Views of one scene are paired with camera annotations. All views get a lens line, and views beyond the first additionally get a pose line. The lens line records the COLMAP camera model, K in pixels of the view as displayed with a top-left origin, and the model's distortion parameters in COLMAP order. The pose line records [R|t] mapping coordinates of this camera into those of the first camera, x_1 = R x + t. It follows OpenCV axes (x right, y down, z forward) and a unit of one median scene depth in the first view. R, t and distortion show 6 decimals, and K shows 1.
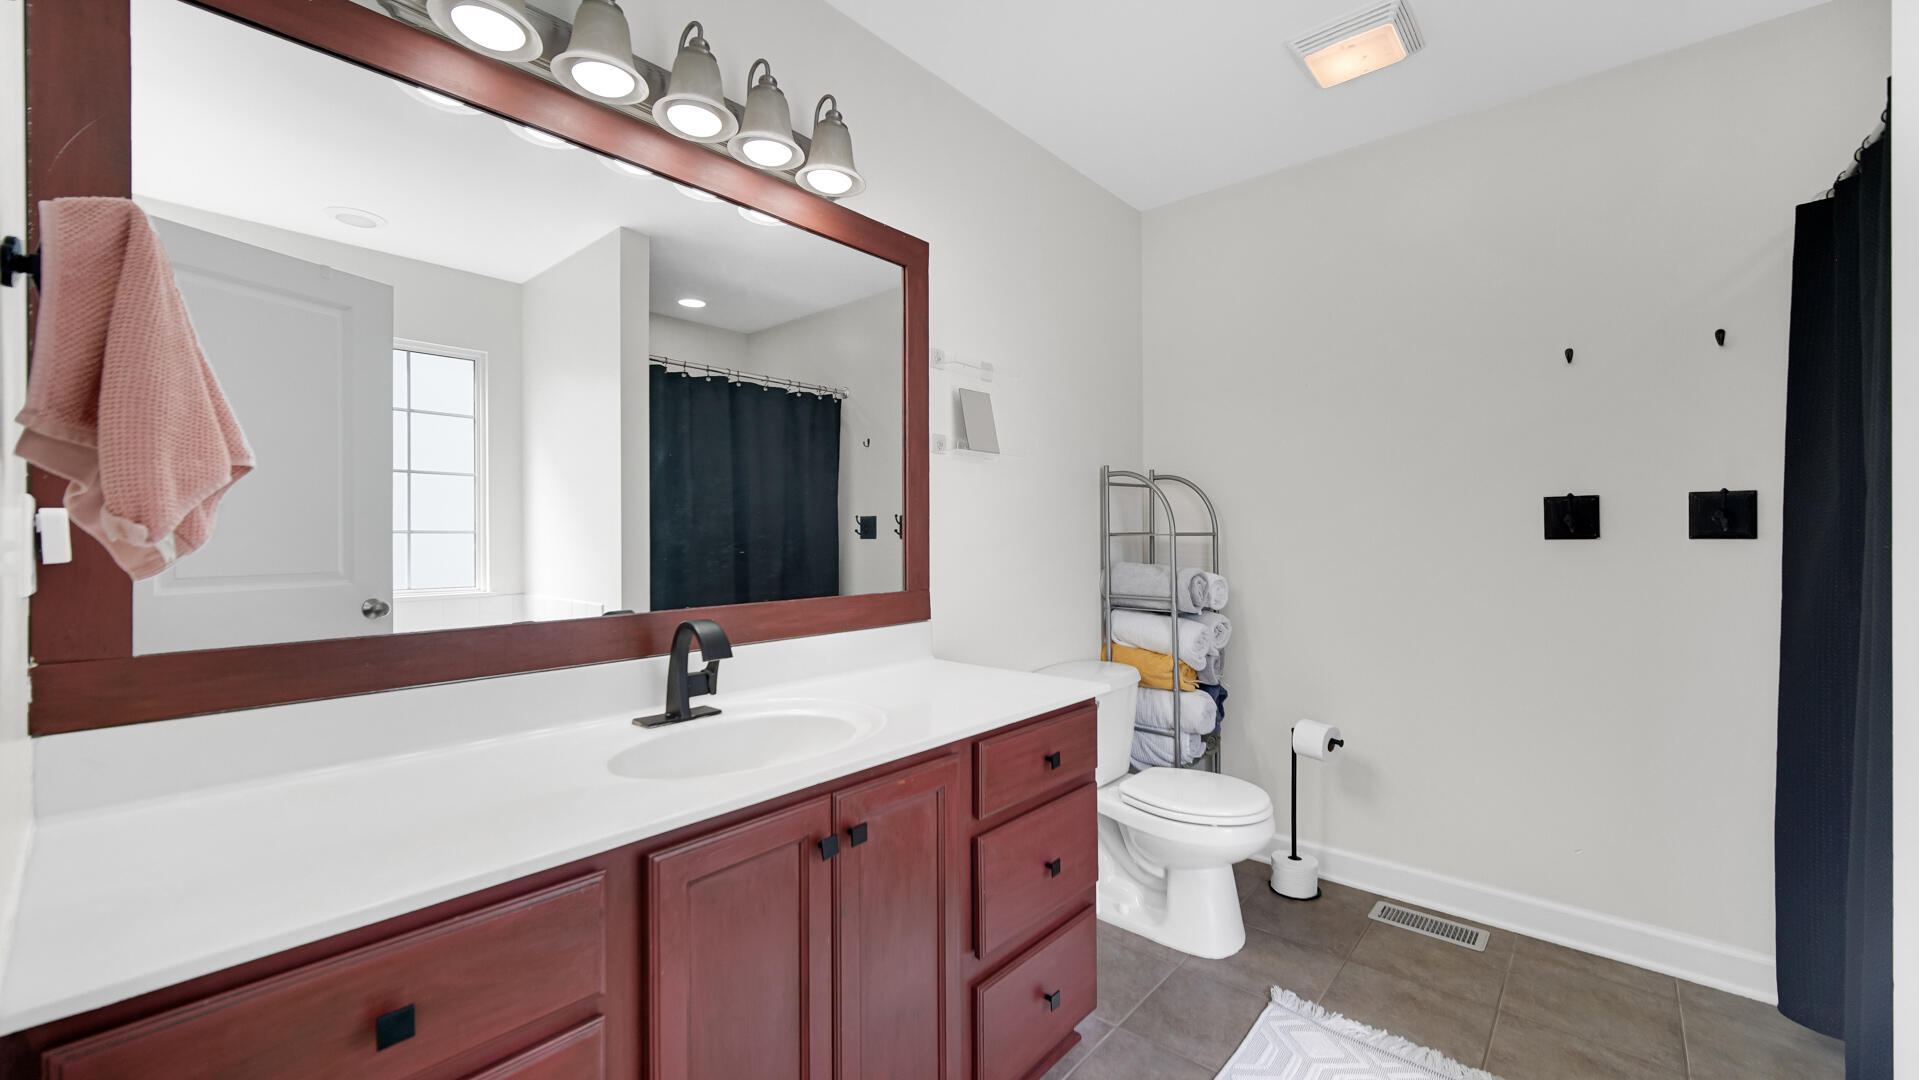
lens RADIAL K [[750.6, 0, 920.7], [0, 750.6, 531.1], [0, 0, 1]] dist [-0.000702, -0.000314]
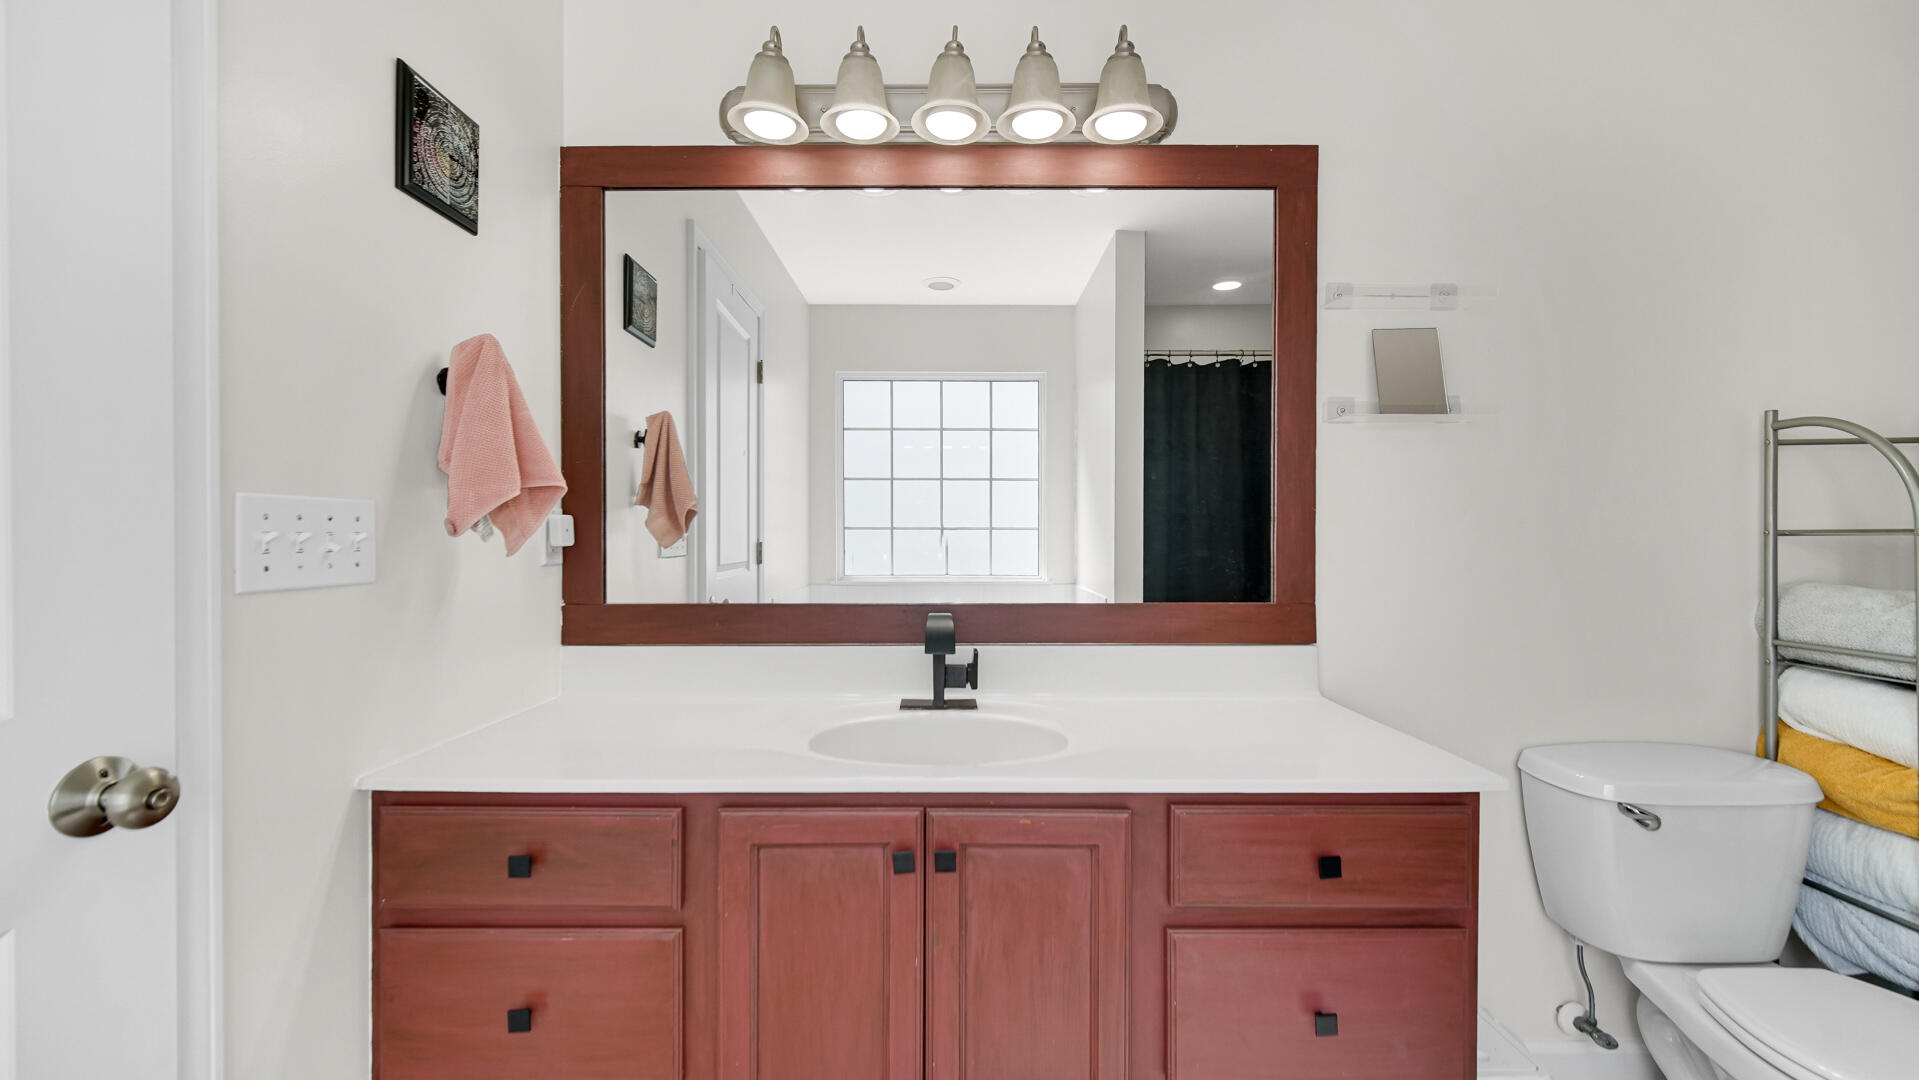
lens RADIAL K [[750.6, 0, 956.7], [0, 750.6, 536.1], [0, 0, 1]] dist [-0.000702, -0.000314]
pose [[0.679143, 0.007841, -0.733964, 0.330429], [0.000791, 0.999935, 0.011414, 0.000278], [0.734005, -0.008332, 0.679092, 0.222140]]
